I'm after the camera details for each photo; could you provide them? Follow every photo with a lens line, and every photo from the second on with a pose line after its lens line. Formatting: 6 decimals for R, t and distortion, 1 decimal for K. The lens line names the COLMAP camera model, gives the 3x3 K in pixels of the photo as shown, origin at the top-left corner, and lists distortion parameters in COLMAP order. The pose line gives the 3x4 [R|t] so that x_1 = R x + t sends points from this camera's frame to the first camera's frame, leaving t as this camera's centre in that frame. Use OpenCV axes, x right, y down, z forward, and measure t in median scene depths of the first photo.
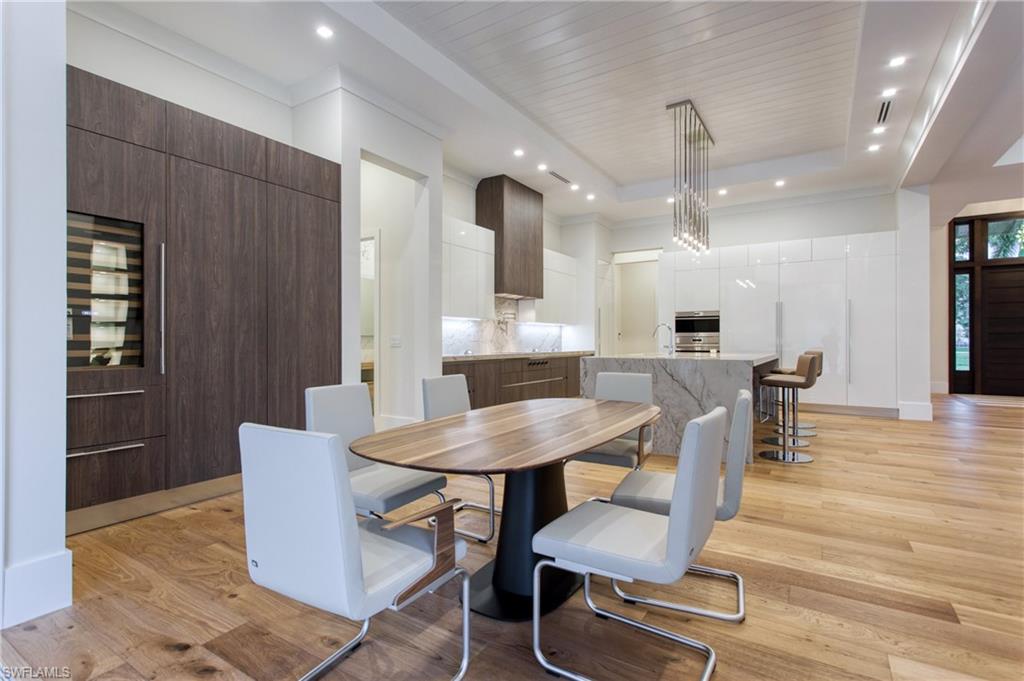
lens RADIAL K [[497.2, 0, 512.0], [0, 497.2, 340.5], [0, 0, 1]] dist [0.013504, -0.000078]
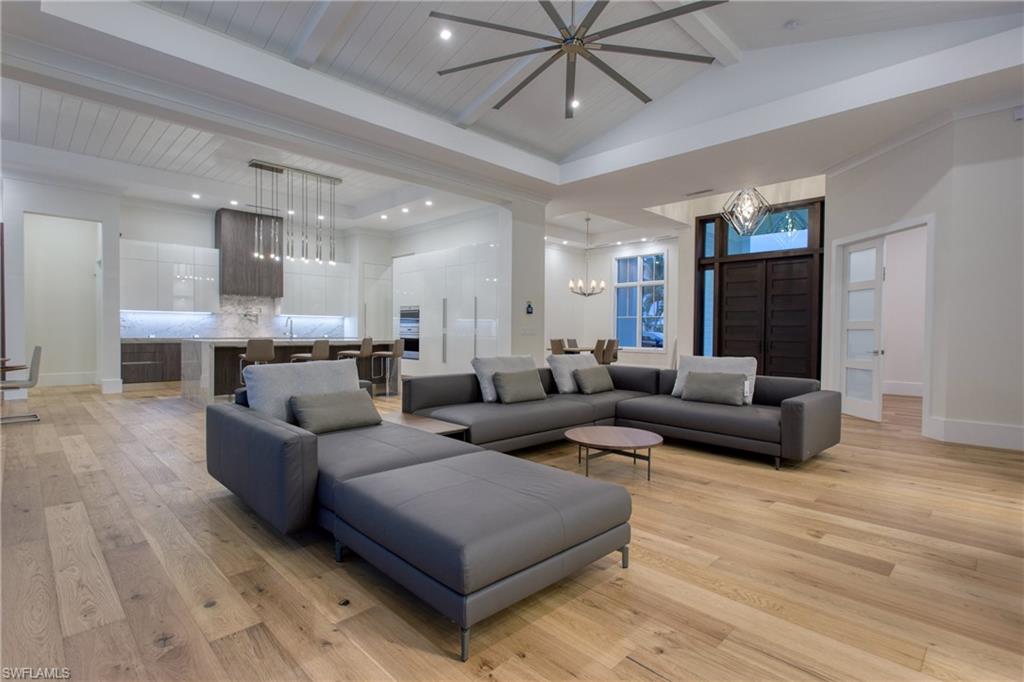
lens RADIAL K [[497.2, 0, 512.0], [0, 497.2, 341.0], [0, 0, 1]] dist [0.013504, -0.000078]
pose [[0.975468, 0.014546, -0.219658, 0.937944], [-0.009850, 0.999699, 0.022456, -0.003495], [0.219919, -0.019741, 0.975318, -0.150129]]
